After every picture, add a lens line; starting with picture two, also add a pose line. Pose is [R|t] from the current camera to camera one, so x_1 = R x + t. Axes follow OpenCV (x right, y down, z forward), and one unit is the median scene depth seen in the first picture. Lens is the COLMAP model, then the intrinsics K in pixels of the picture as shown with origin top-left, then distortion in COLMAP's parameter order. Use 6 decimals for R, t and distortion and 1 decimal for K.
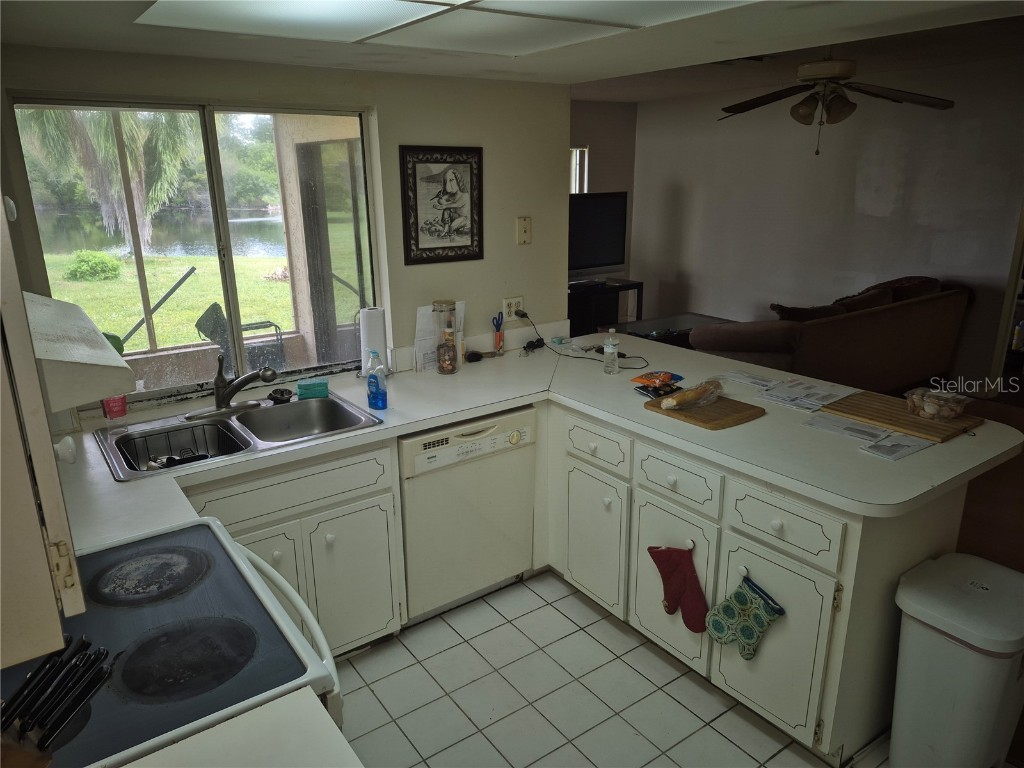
lens RADIAL K [[714.9, 0, 517.9], [0, 714.9, 387.8], [0, 0, 1]] dist [0.061968, -0.040750]
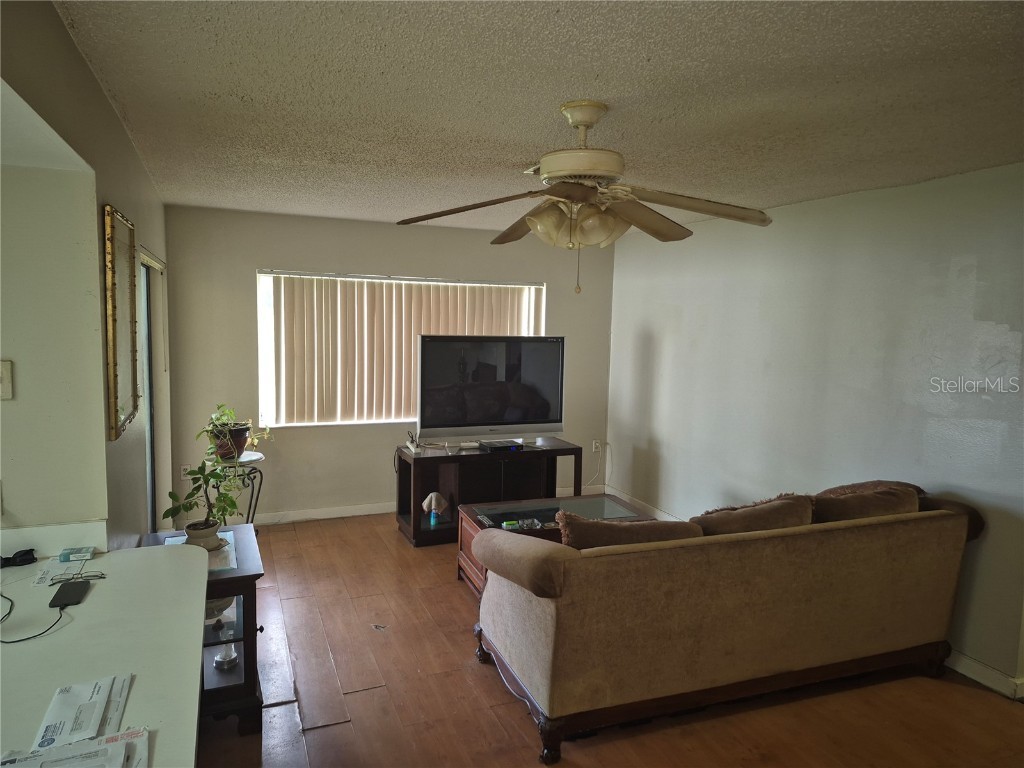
lens RADIAL K [[714.9, 0, 507.9], [0, 714.9, 378.1], [0, 0, 1]] dist [0.061968, -0.040750]
pose [[0.966985, 0.056206, -0.248556, 0.286986], [-0.104613, 0.976951, -0.186071, -0.067216], [0.232369, 0.205930, 0.950578, 0.217768]]
